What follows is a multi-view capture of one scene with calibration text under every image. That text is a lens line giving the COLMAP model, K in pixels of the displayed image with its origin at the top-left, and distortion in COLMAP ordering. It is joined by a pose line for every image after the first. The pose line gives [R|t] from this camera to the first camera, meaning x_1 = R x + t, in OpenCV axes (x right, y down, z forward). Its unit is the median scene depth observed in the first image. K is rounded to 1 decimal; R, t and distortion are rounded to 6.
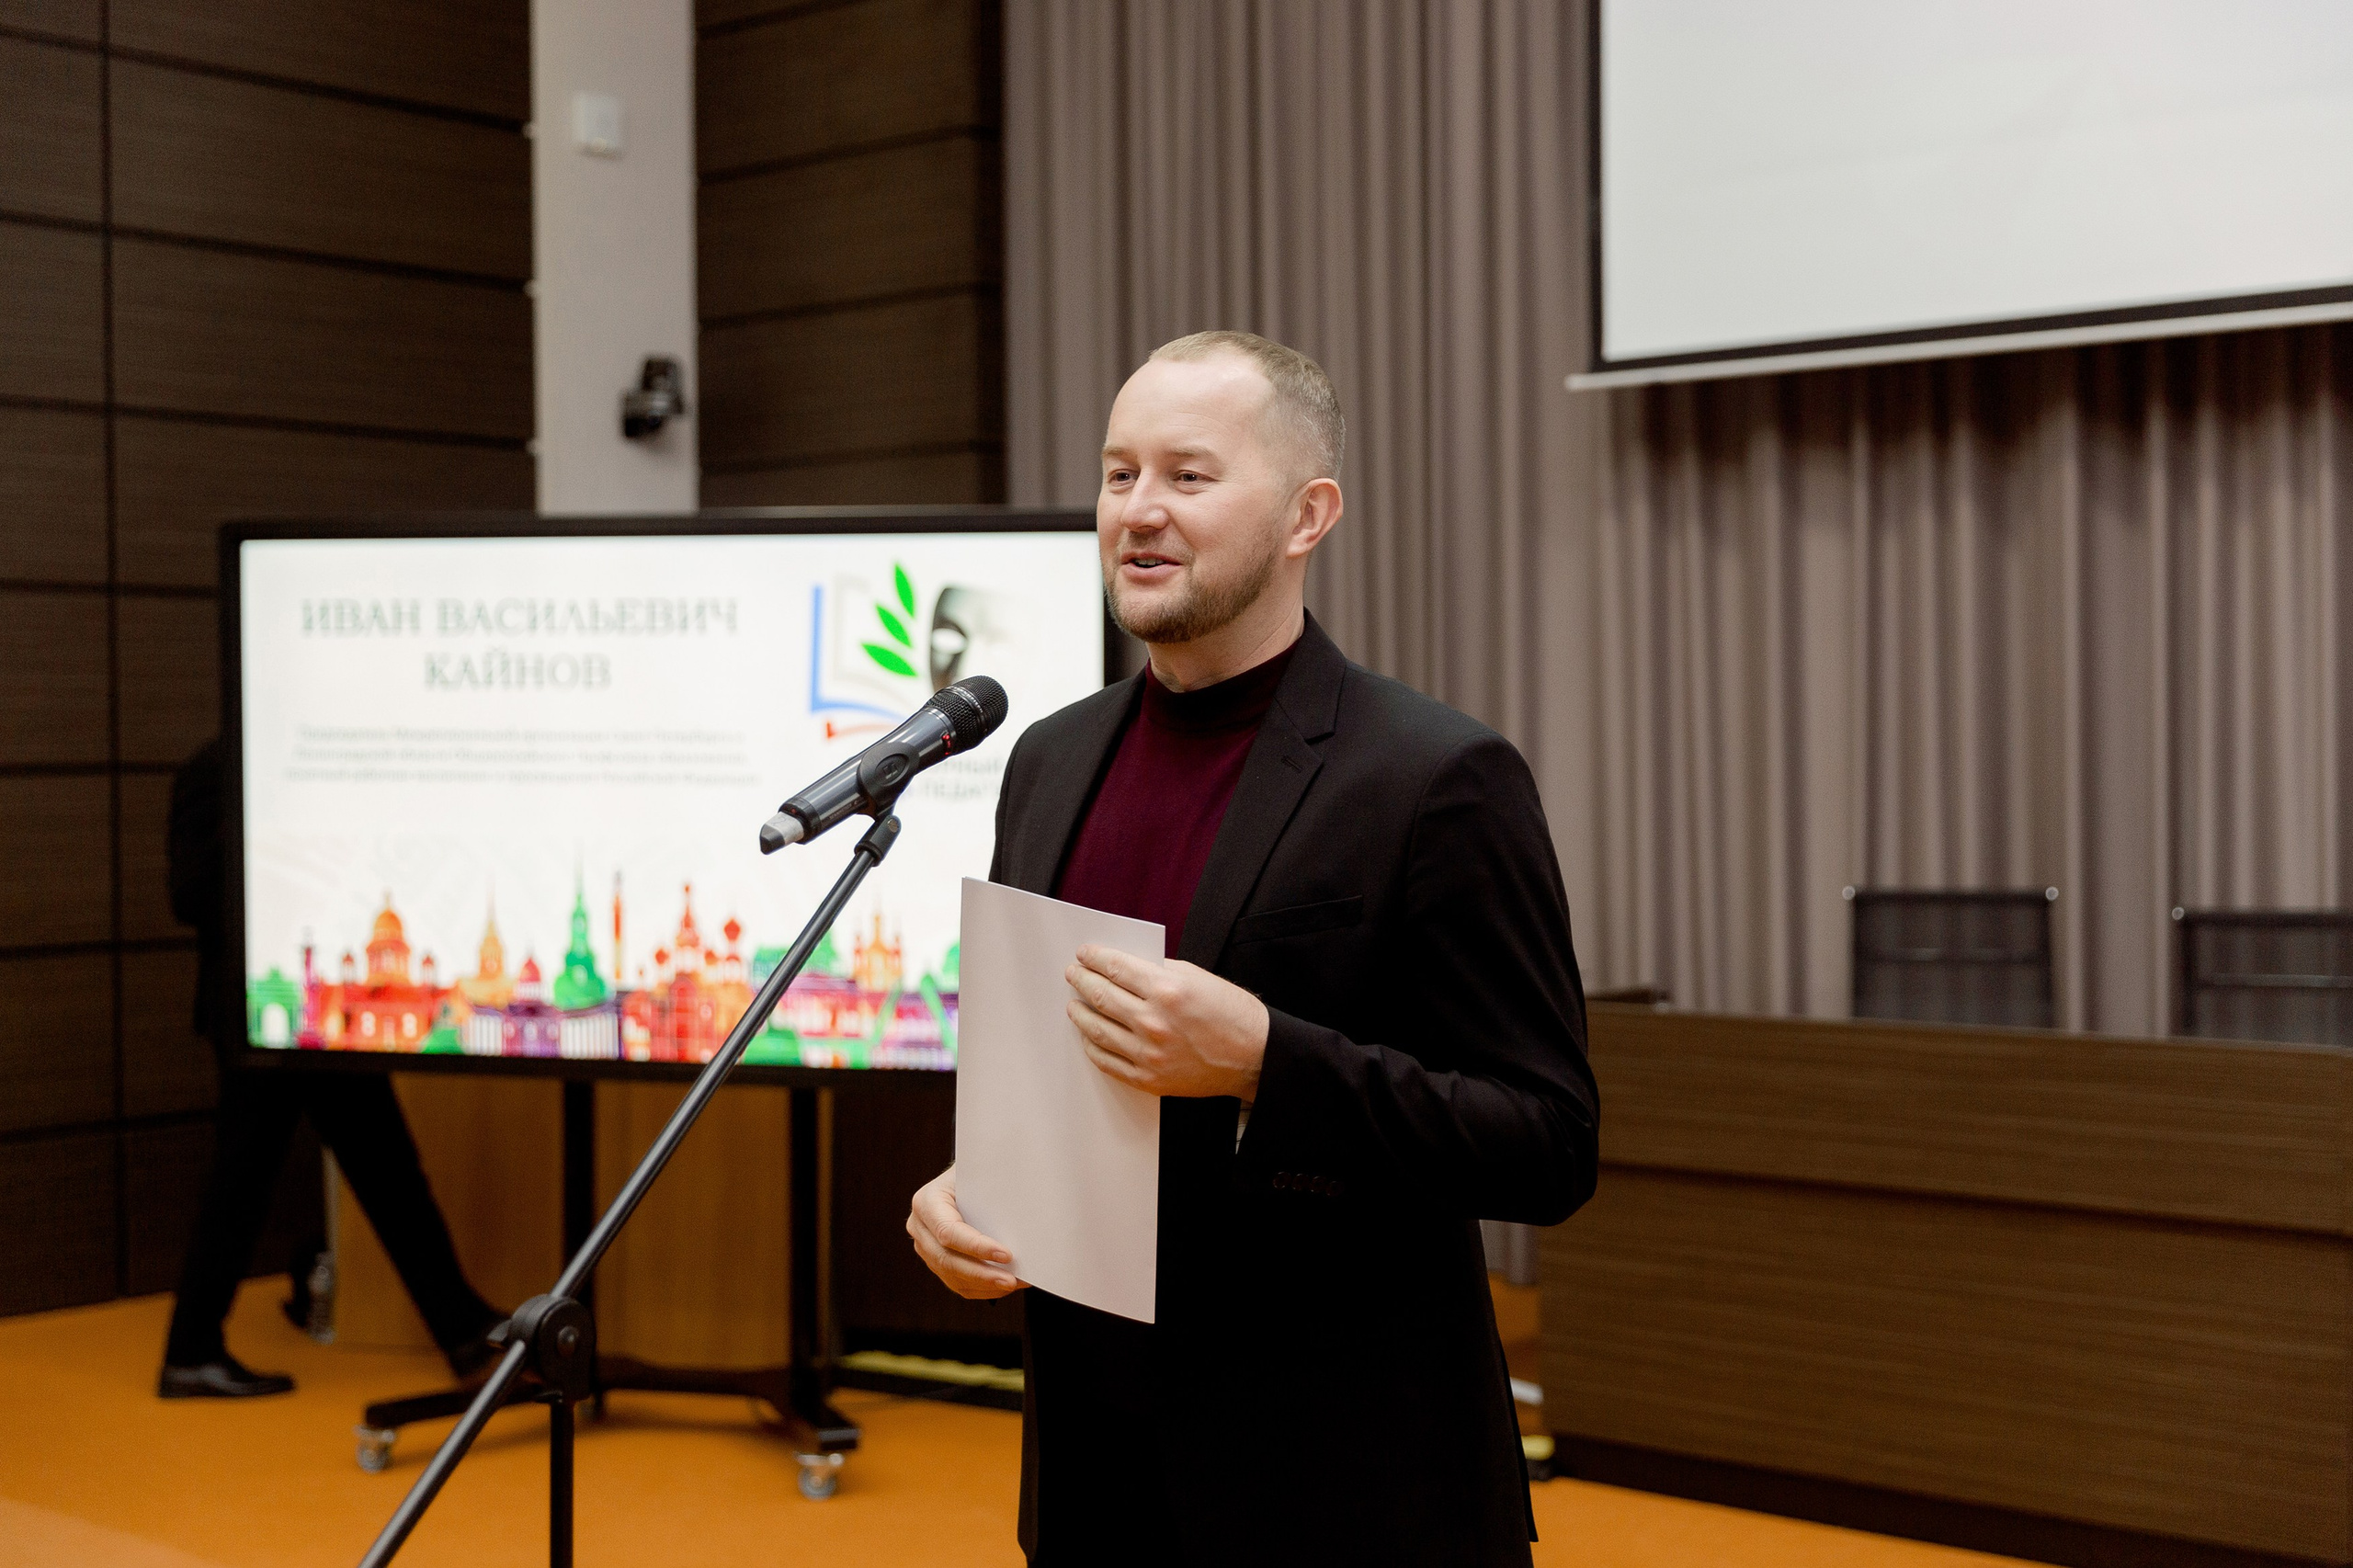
lens RADIAL K [[3029.7, 0, 1177.9], [0, 3029.7, 790.3], [0, 0, 1]] dist [0.001943, 0.000000]
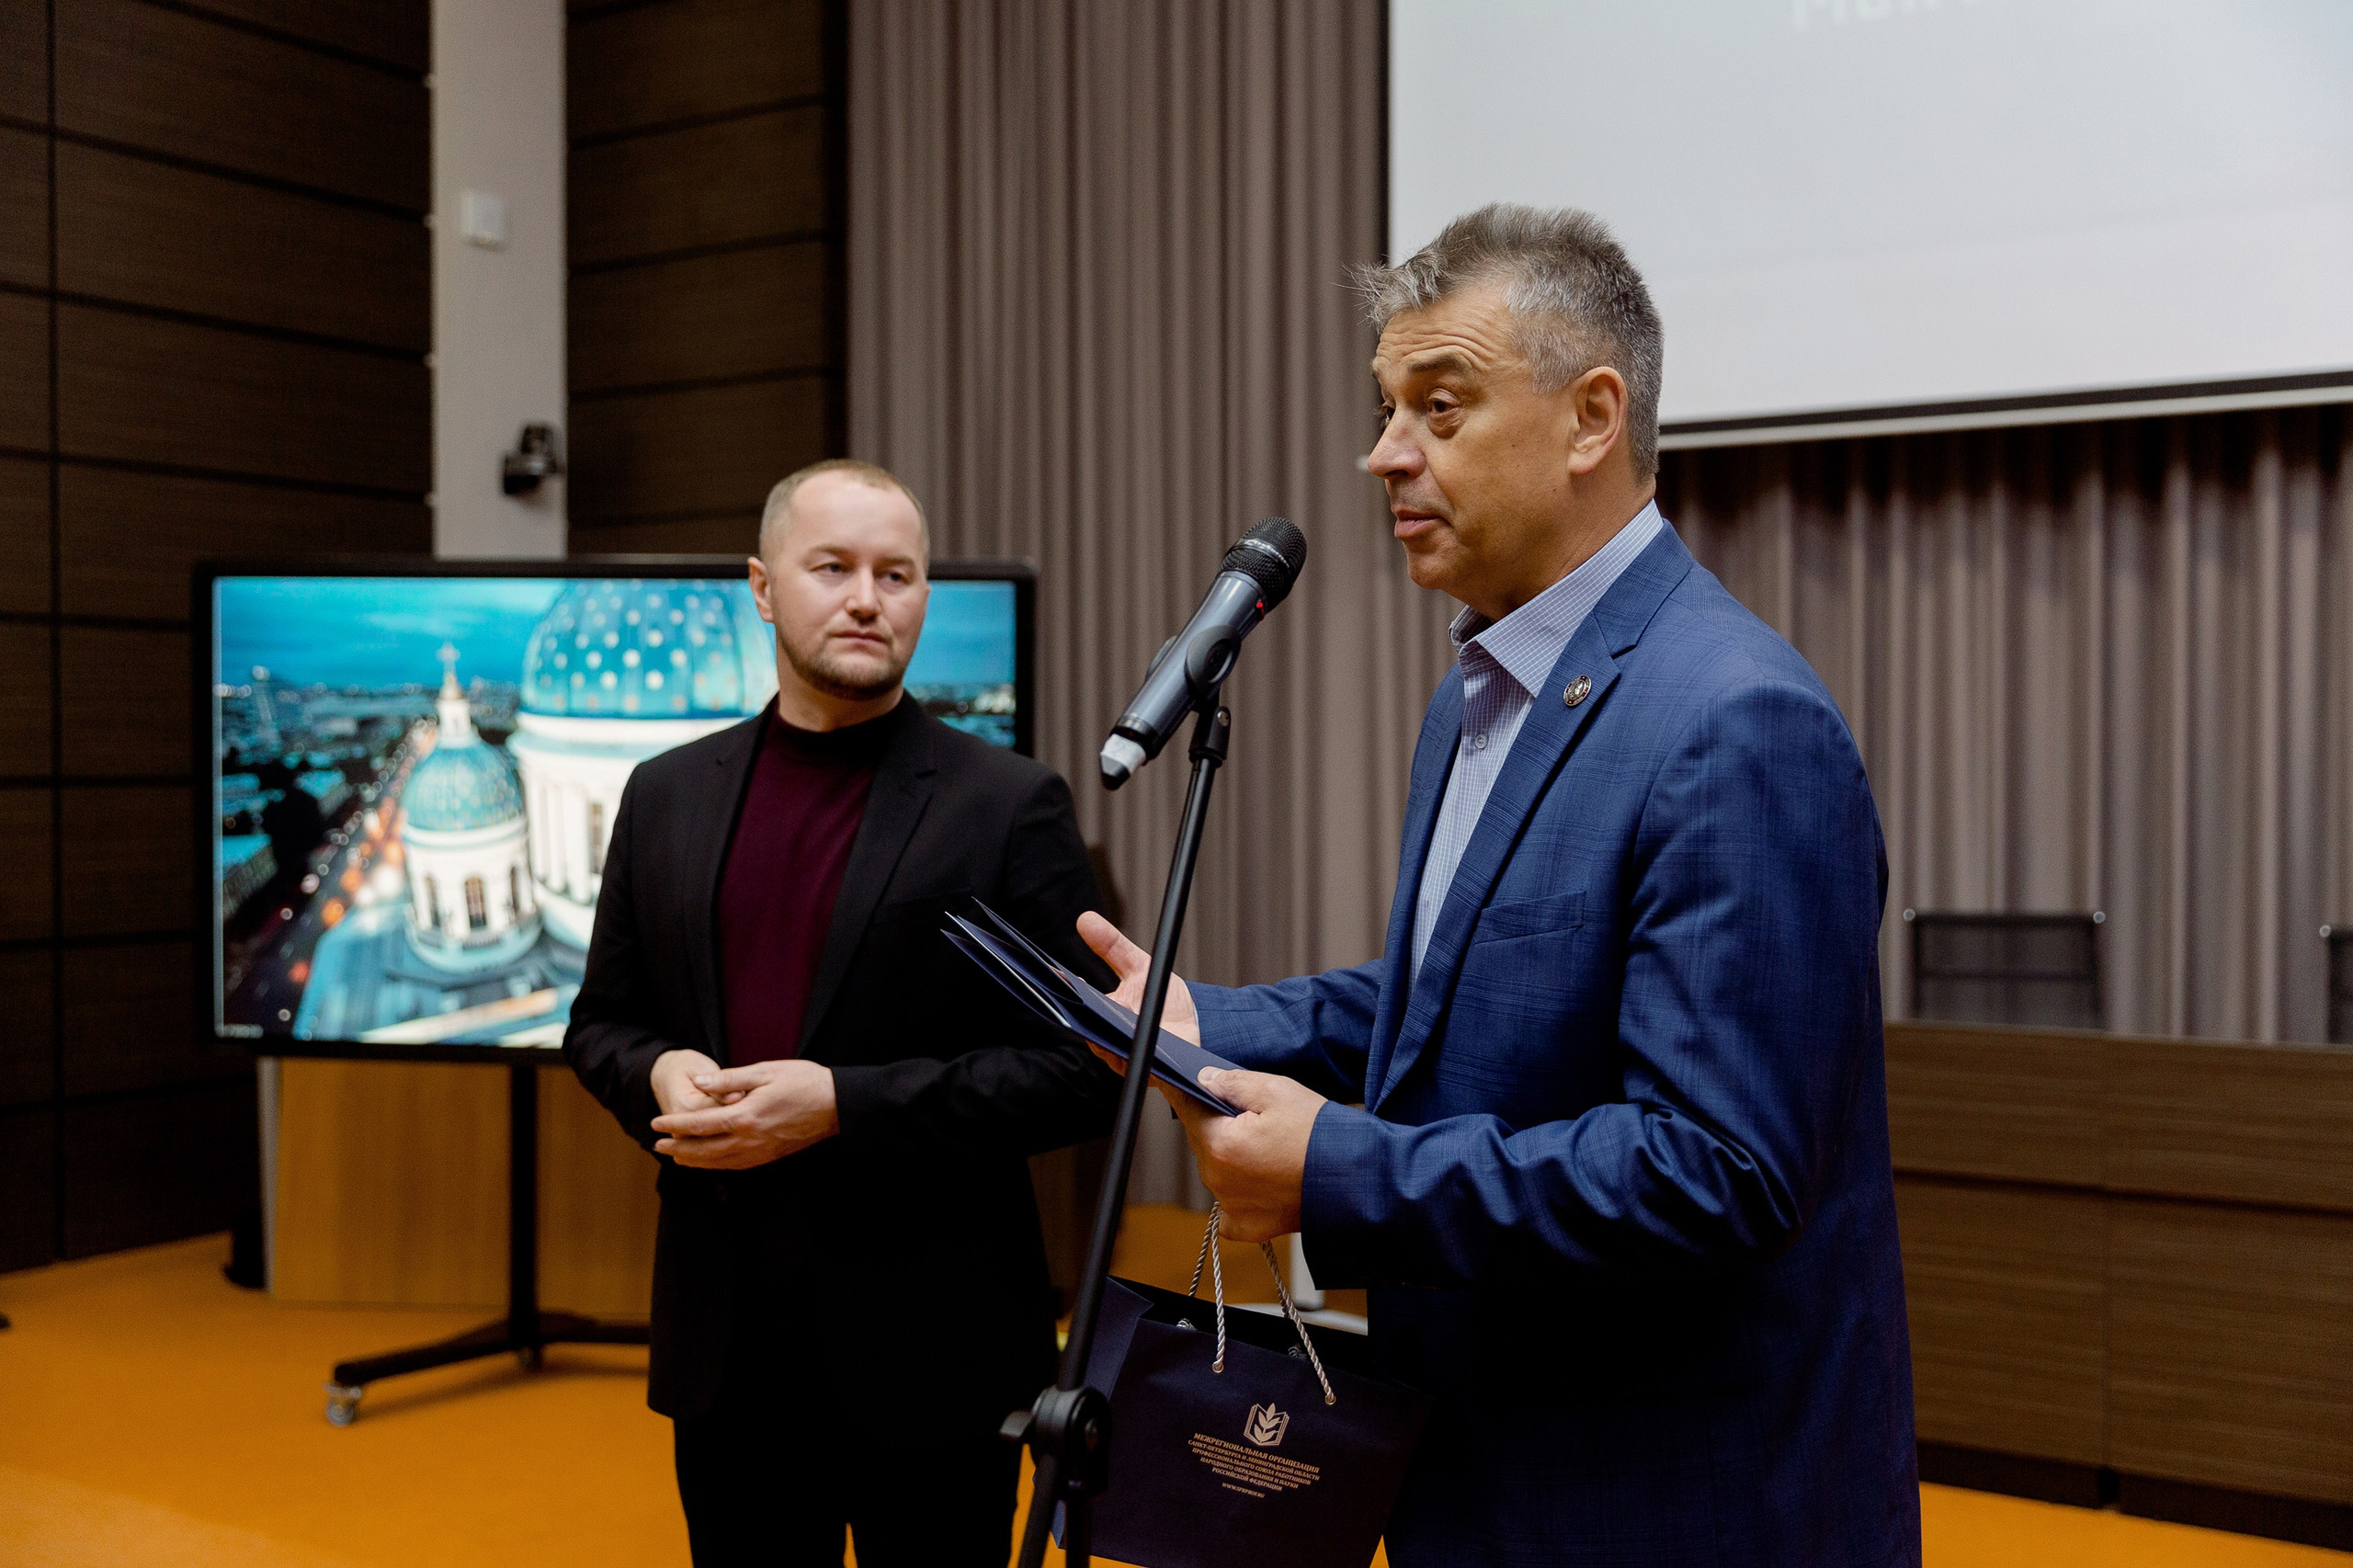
lens RADIAL K [[2423.1, 0, 1093.3], [0, 2423.1, 787.2], [0, 0, 1]] dist [-0.004699, 0.000000]
pose [[0.991514, 0.006111, 0.129858, -0.090892], [-0.005254, 0.999962, -0.006942, -0.001129], [-0.129895, 0.006201, 0.991508, 0.076890]]
